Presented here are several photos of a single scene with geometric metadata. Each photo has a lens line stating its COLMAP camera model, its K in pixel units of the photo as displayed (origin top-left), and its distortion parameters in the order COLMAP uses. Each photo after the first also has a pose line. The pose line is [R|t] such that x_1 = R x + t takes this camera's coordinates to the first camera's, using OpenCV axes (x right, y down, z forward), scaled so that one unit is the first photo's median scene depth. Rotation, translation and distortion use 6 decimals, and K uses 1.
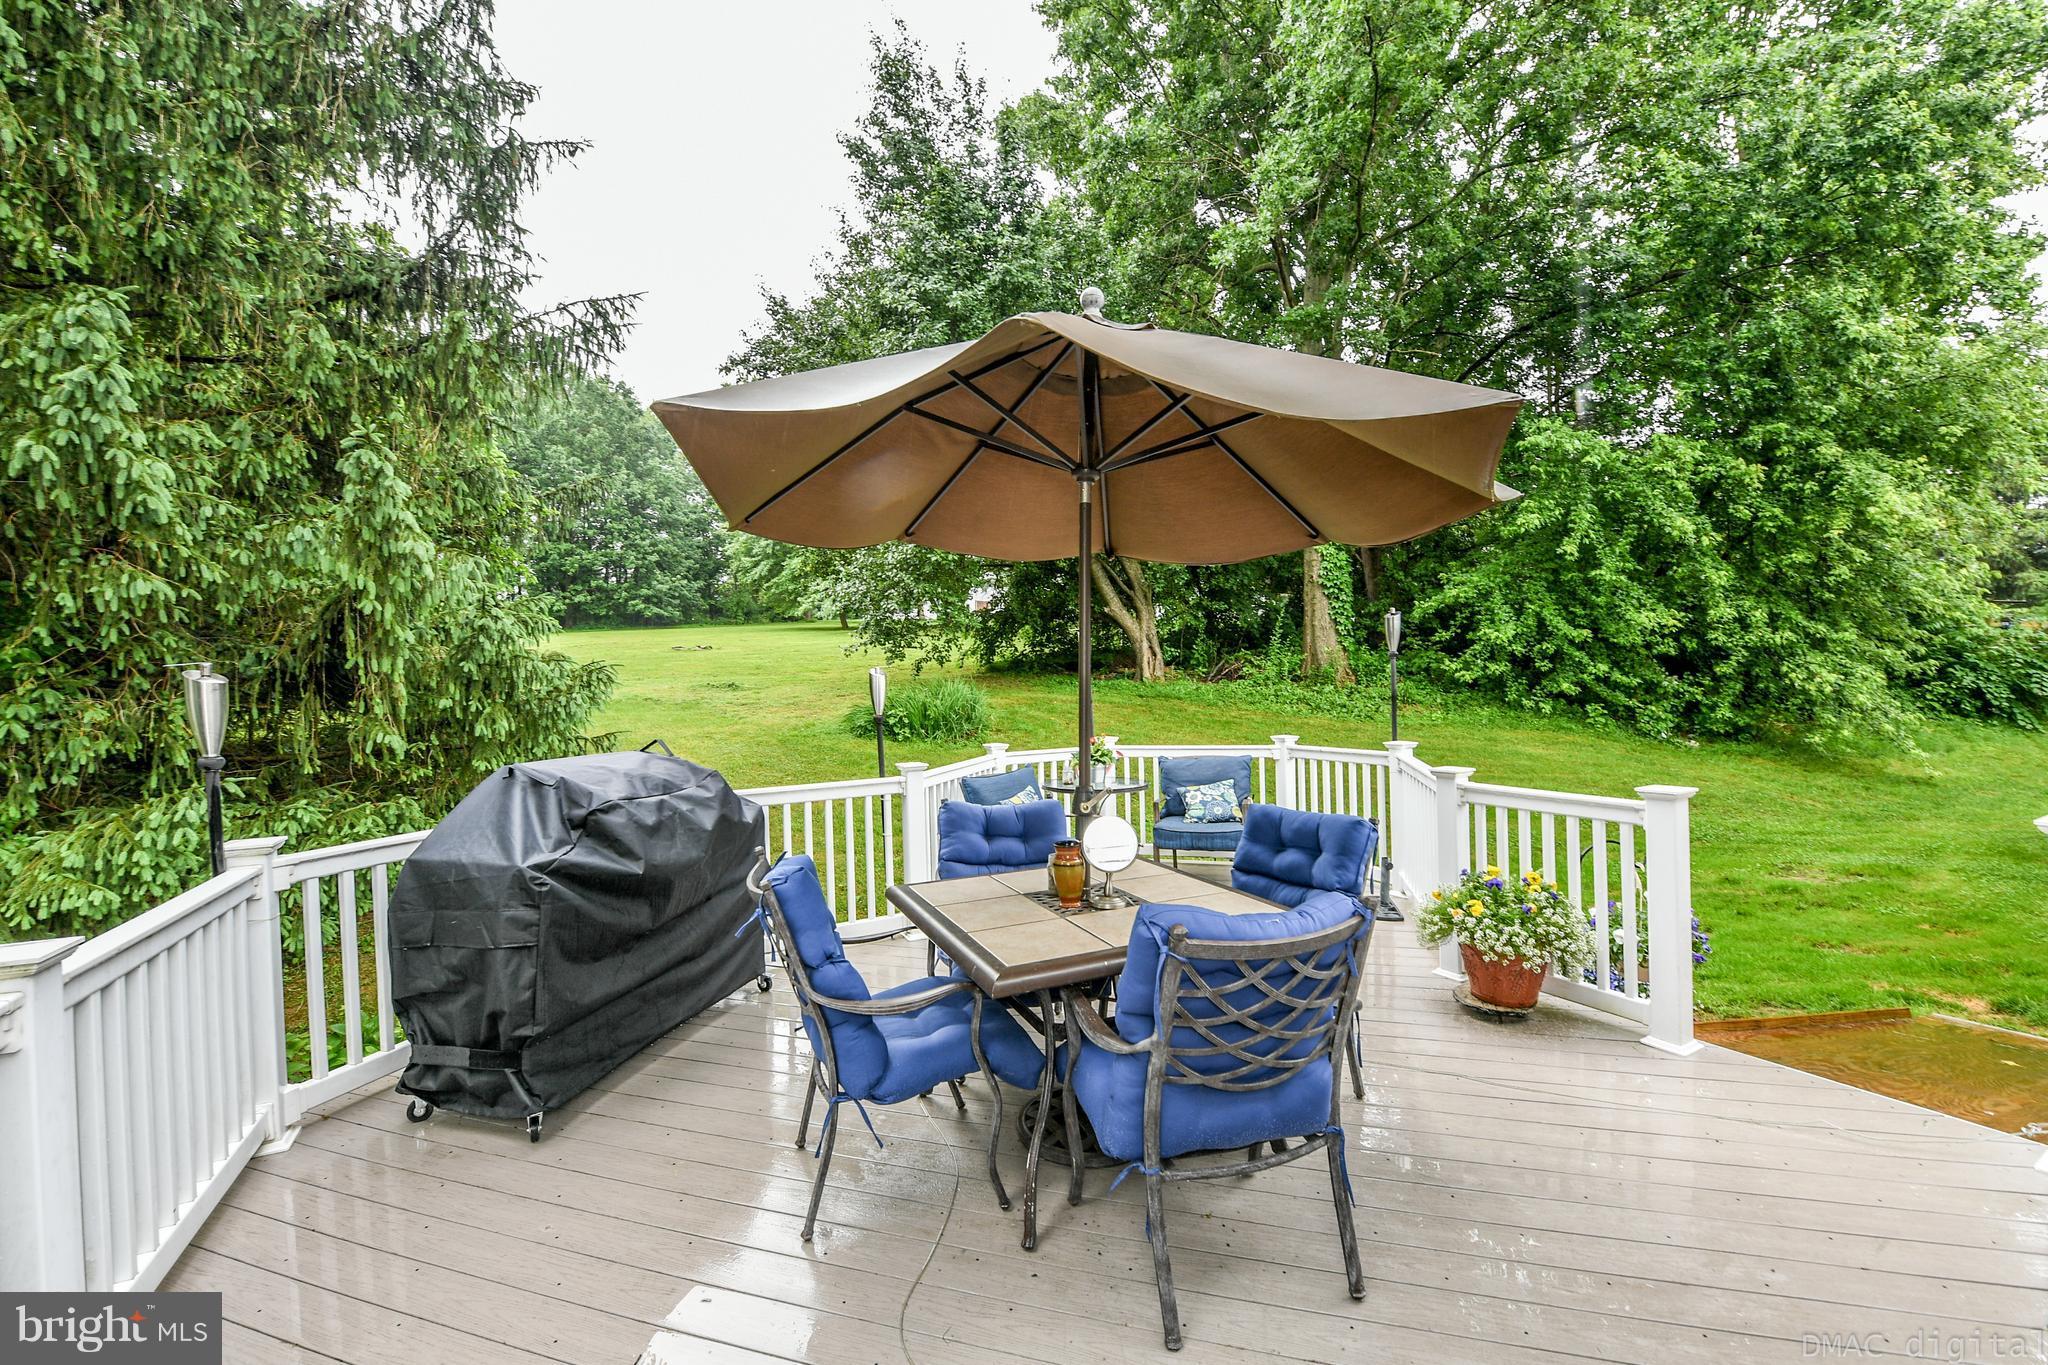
lens RADIAL K [[854.3, 0, 1024.0], [0, 854.3, 682.5], [0, 0, 1]] dist [-0.019644, -0.000053]
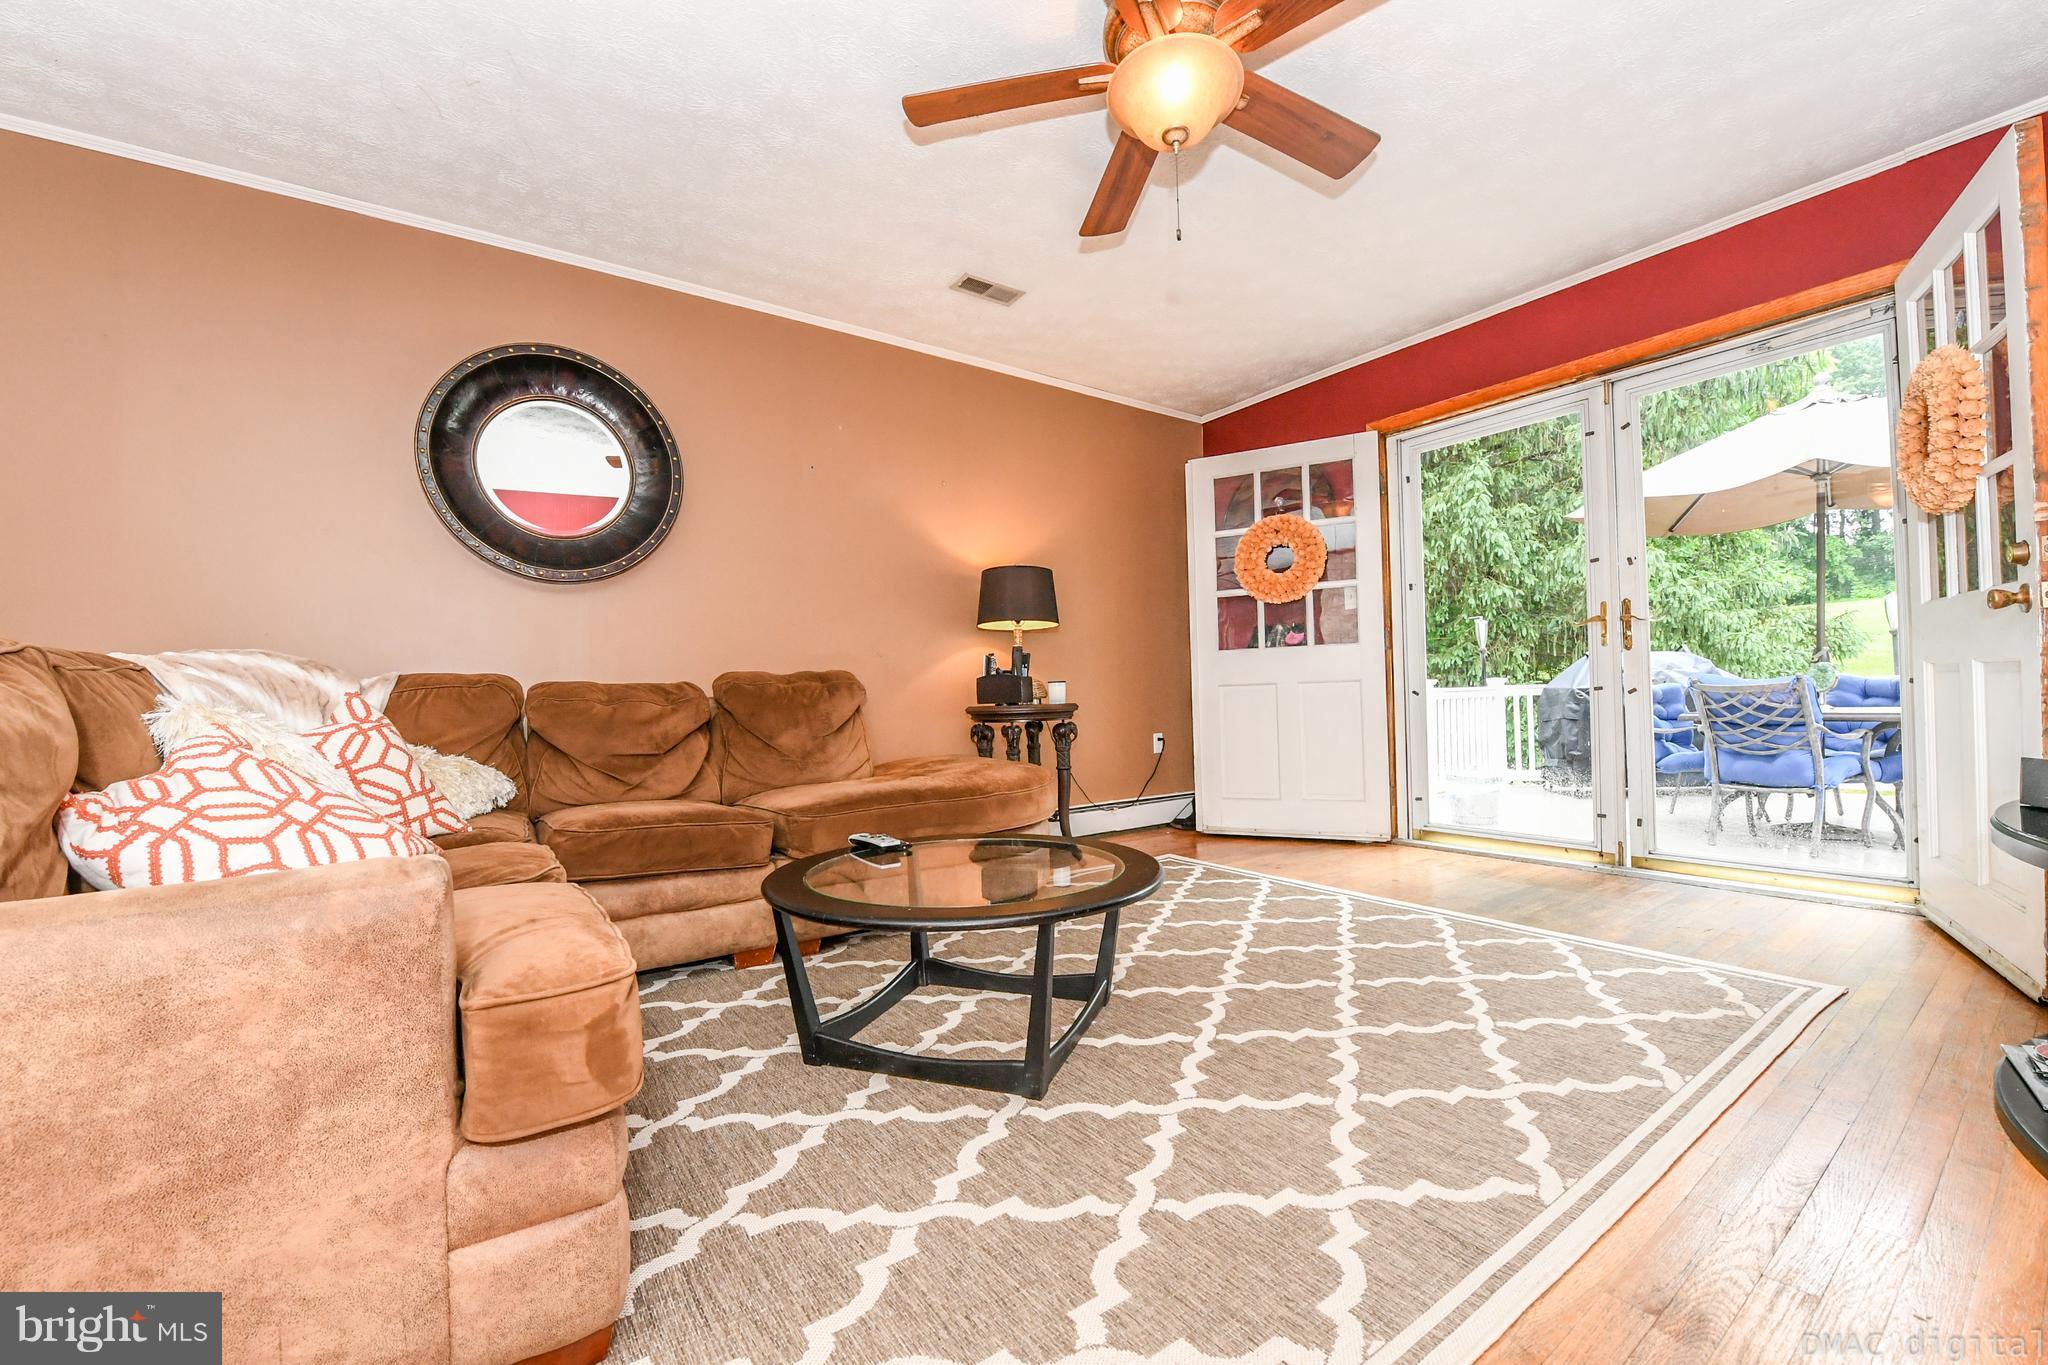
lens RADIAL K [[854.3, 0, 1024.0], [0, 854.3, 682.5], [0, 0, 1]] dist [-0.019644, -0.000053]
pose [[0.155011, -0.005490, -0.987898, 0.964632], [0.028143, 0.999603, -0.001140, 0.092989], [0.987512, -0.027626, 0.155104, -0.586499]]
